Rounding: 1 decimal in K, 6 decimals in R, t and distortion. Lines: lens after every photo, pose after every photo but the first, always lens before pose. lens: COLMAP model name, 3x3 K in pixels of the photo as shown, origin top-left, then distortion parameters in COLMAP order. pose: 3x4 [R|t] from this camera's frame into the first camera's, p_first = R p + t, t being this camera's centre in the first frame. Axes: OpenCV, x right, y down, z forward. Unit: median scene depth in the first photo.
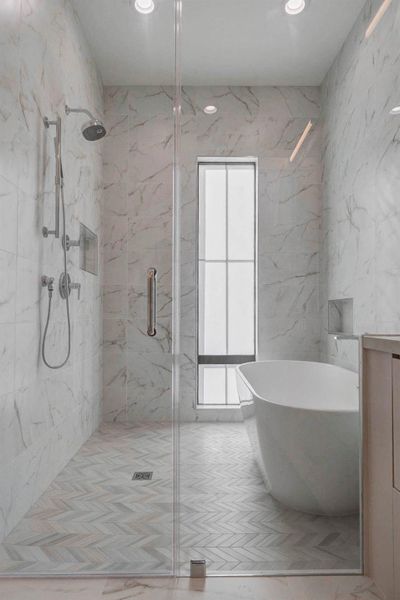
lens RADIAL K [[377.6, 0, 200.0], [0, 377.6, 297.9], [0, 0, 1]] dist [-0.000995, -0.000934]
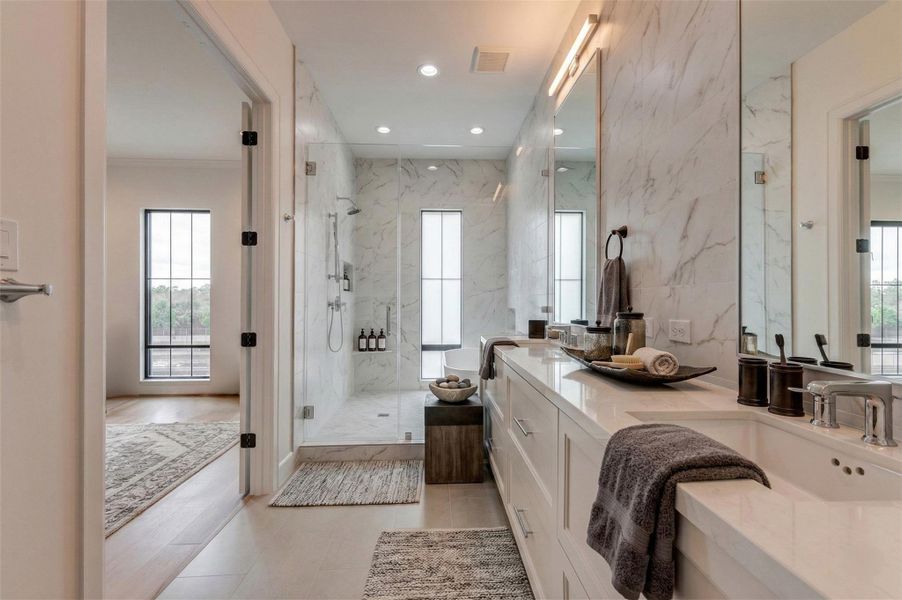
lens RADIAL K [[411.9, 0, 455.5], [0, 411.9, 298.9], [0, 0, 1]] dist [0.019547, 0.000253]
pose [[0.999587, 0.003193, 0.028576, 0.083761], [-0.004278, 0.999270, 0.037966, -0.088004], [-0.028434, -0.038073, 0.998870, -0.605343]]
